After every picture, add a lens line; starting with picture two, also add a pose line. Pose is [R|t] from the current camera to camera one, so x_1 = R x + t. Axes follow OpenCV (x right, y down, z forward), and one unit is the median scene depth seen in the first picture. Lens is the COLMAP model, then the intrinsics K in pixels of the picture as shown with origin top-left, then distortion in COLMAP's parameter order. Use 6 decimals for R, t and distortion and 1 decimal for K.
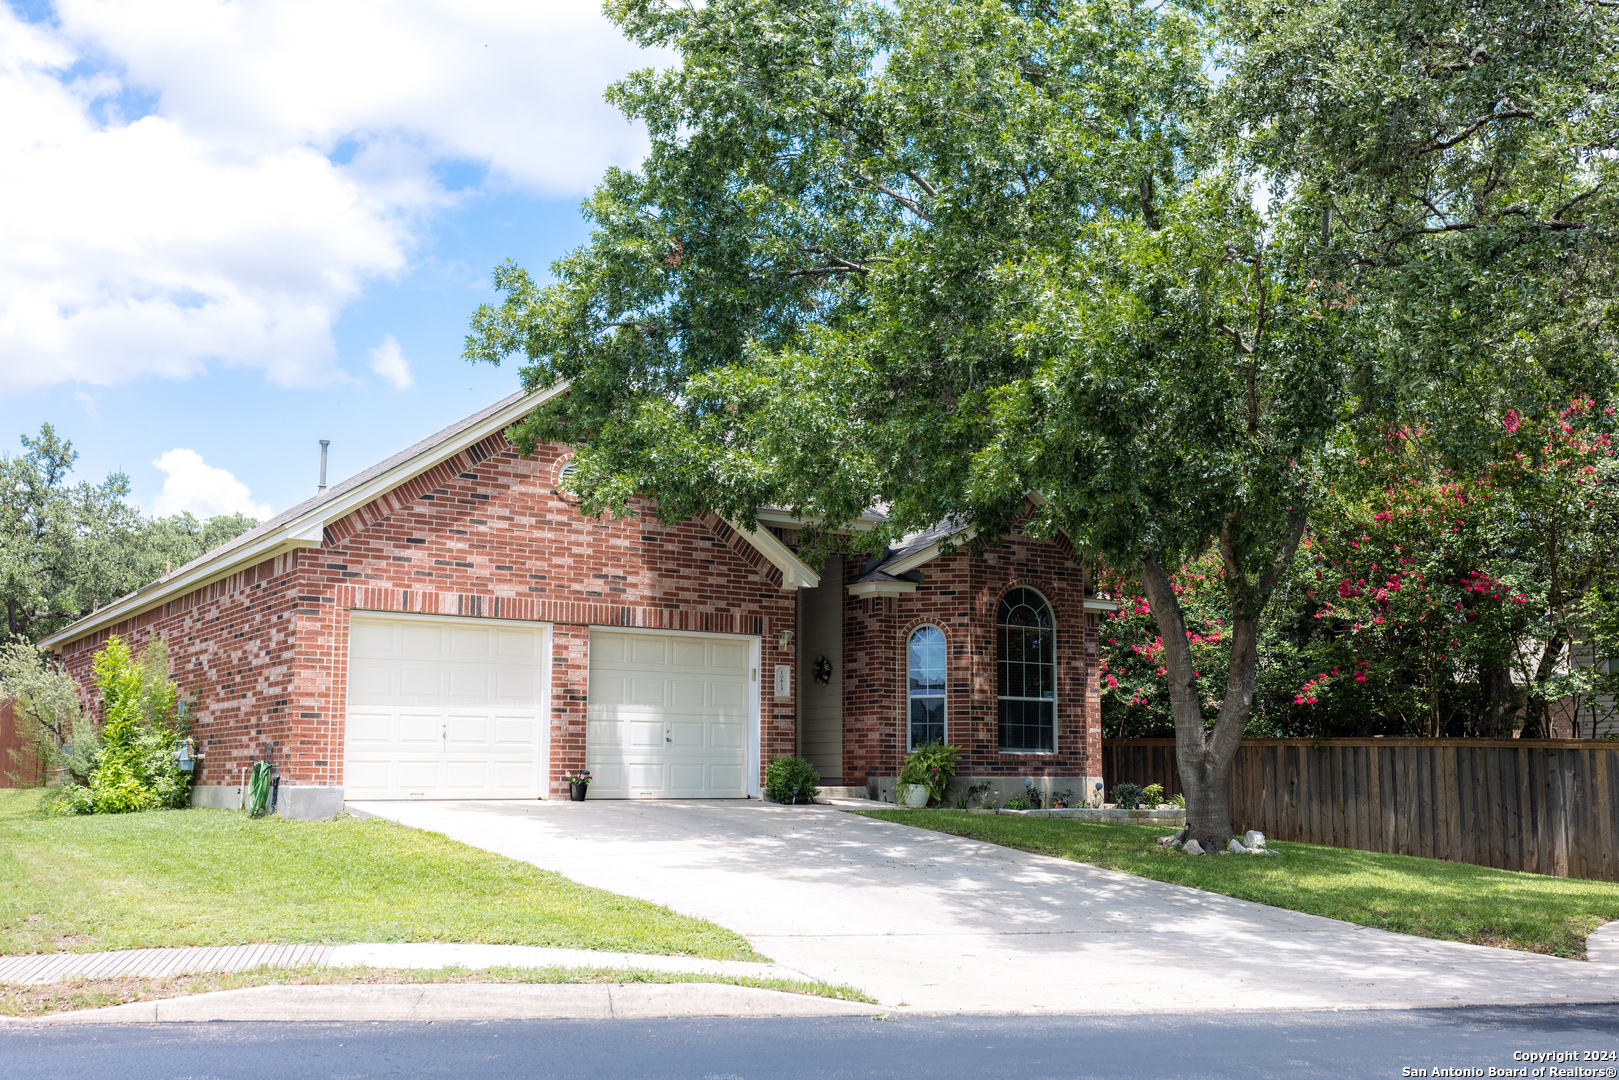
lens RADIAL K [[1642.7, 0, 809.6], [0, 1642.7, 544.4], [0, 0, 1]] dist [0.015251, 0.000000]
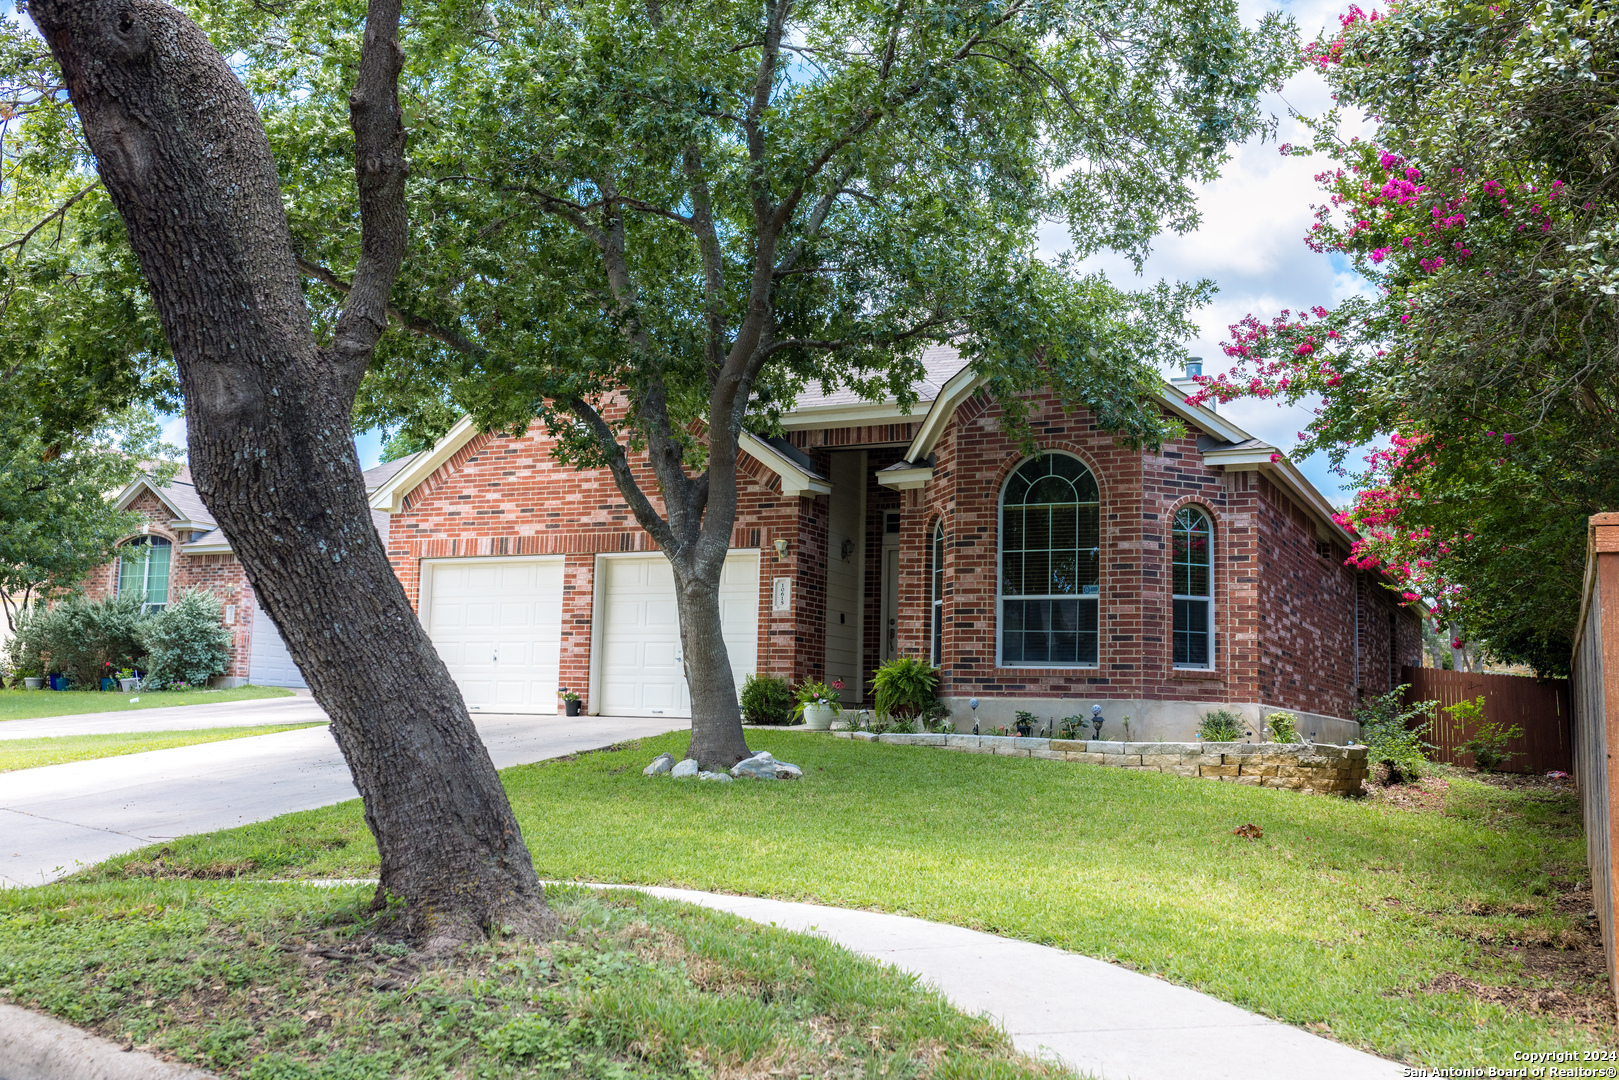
lens RADIAL K [[1642.7, 0, 809.9], [0, 1642.7, 534.2], [0, 0, 1]] dist [0.015251, 0.000000]
pose [[0.445586, -0.099806, -0.889658, 0.891229], [0.098307, 0.993211, -0.062186, 0.117962], [0.889825, -0.059751, 0.452373, 0.645766]]
